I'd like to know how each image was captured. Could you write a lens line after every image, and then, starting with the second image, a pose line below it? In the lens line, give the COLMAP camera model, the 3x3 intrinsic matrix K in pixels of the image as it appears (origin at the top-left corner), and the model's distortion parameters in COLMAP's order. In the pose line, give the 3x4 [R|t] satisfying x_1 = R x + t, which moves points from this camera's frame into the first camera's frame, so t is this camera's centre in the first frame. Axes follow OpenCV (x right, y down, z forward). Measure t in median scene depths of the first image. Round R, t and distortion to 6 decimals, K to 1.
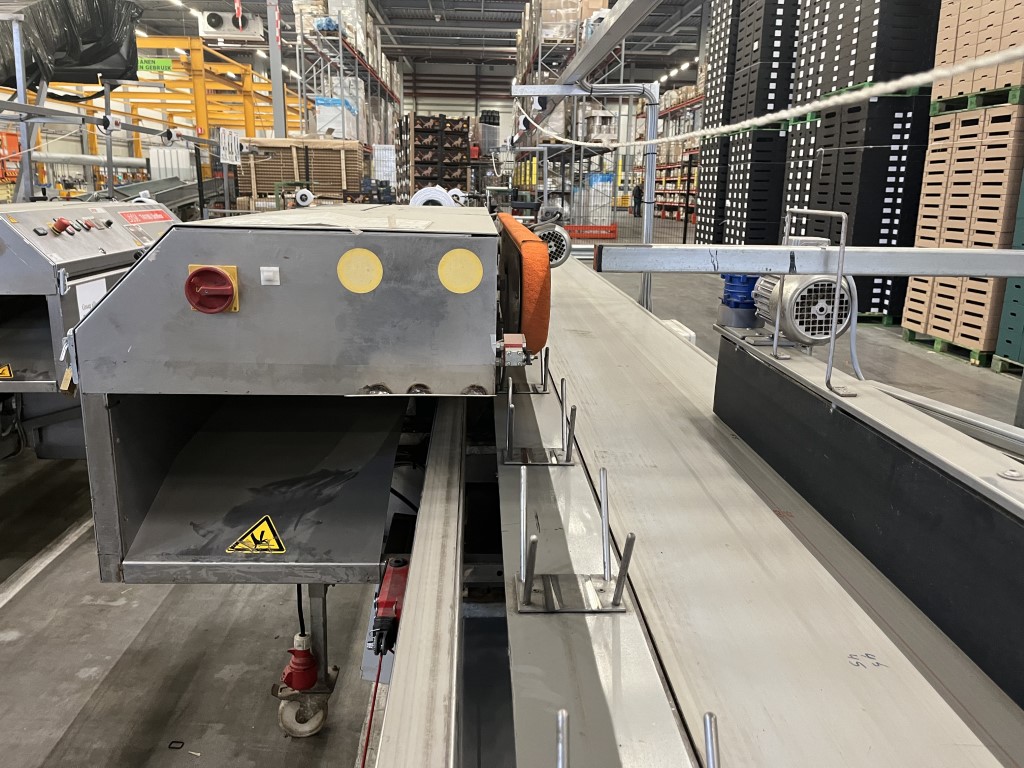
lens RADIAL K [[786.5, 0, 512.0], [0, 786.5, 384.0], [0, 0, 1]] dist [0.002707, -0.010005]
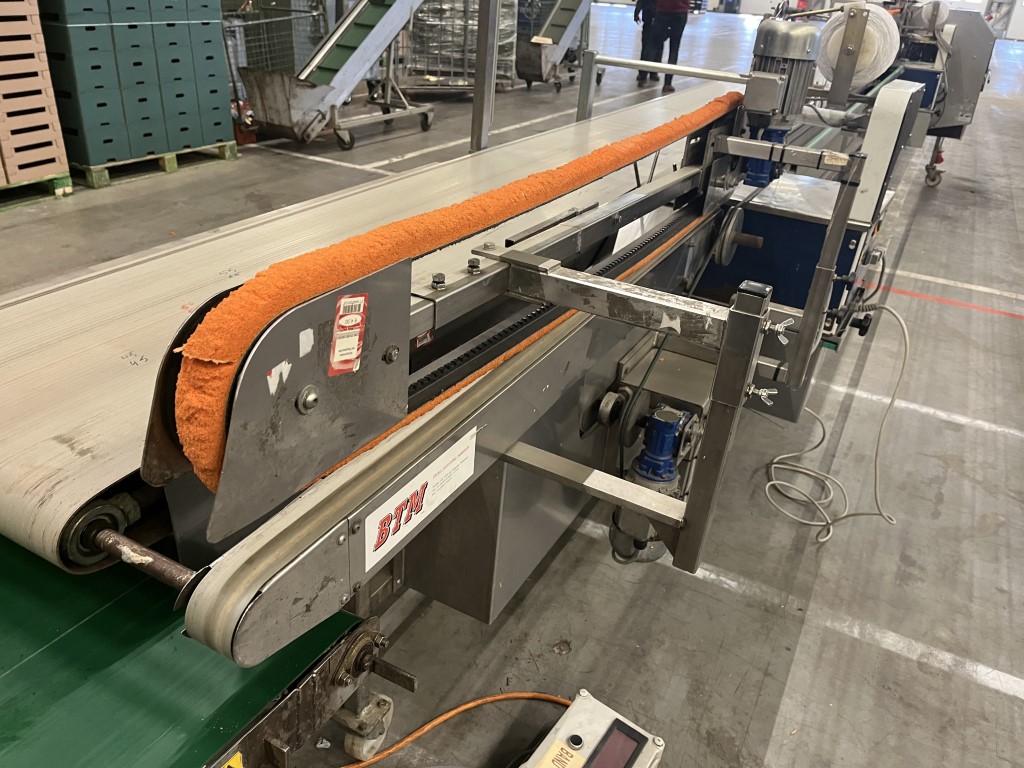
lens RADIAL K [[786.5, 0, 512.0], [0, 786.5, 384.0], [0, 0, 1]] dist [0.002707, -0.010005]
pose [[-0.853942, -0.319496, 0.410738, -0.125421], [0.036984, 0.750062, 0.660333, -0.365919], [-0.519053, 0.579076, -0.628693, 1.367963]]
